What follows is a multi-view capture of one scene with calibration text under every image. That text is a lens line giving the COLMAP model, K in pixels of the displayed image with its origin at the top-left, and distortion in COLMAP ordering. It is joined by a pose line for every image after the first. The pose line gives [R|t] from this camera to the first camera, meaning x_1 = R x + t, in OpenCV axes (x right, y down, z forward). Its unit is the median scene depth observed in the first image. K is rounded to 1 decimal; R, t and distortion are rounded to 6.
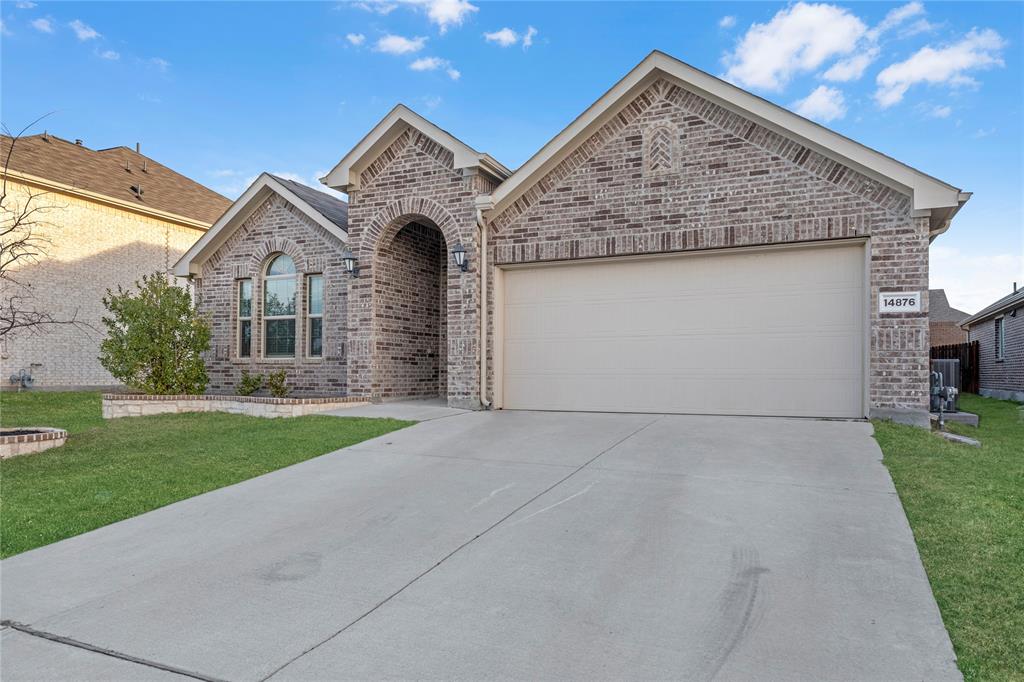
lens RADIAL K [[662.0, 0, 512.0], [0, 662.0, 341.0], [0, 0, 1]] dist [-0.000857, -0.000638]
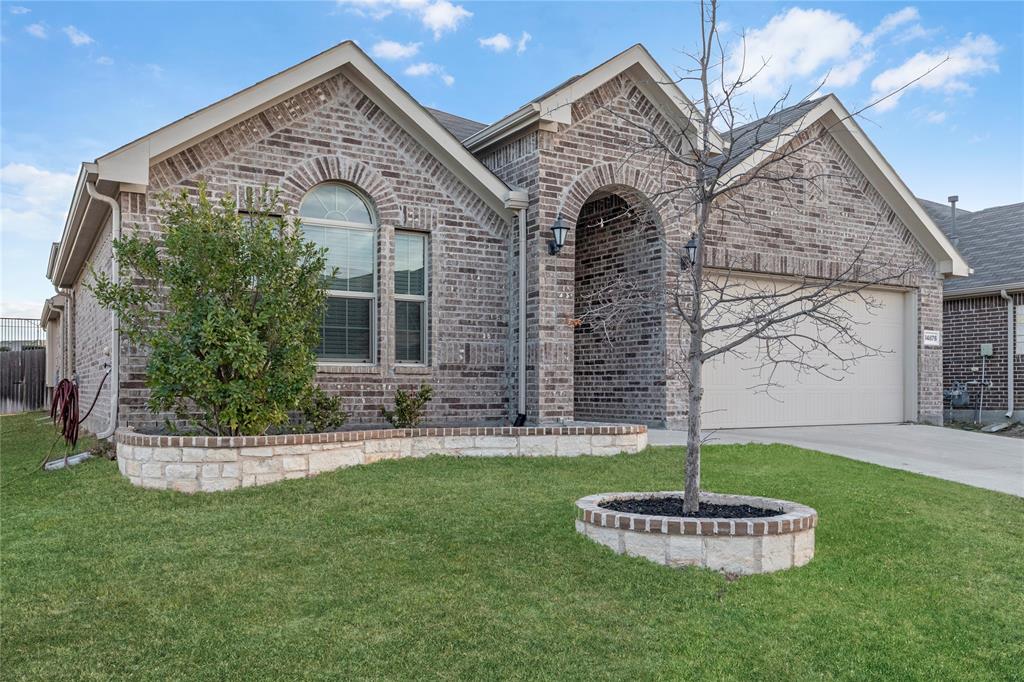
lens RADIAL K [[834.3, 0, 512.5], [0, 834.3, 357.5], [0, 0, 1]] dist [0.001293, -0.000584]
pose [[0.574162, 0.028710, 0.818238, -0.996248], [-0.040909, 0.999143, -0.006352, 0.021973], [-0.817719, -0.029826, 0.574844, 0.519622]]
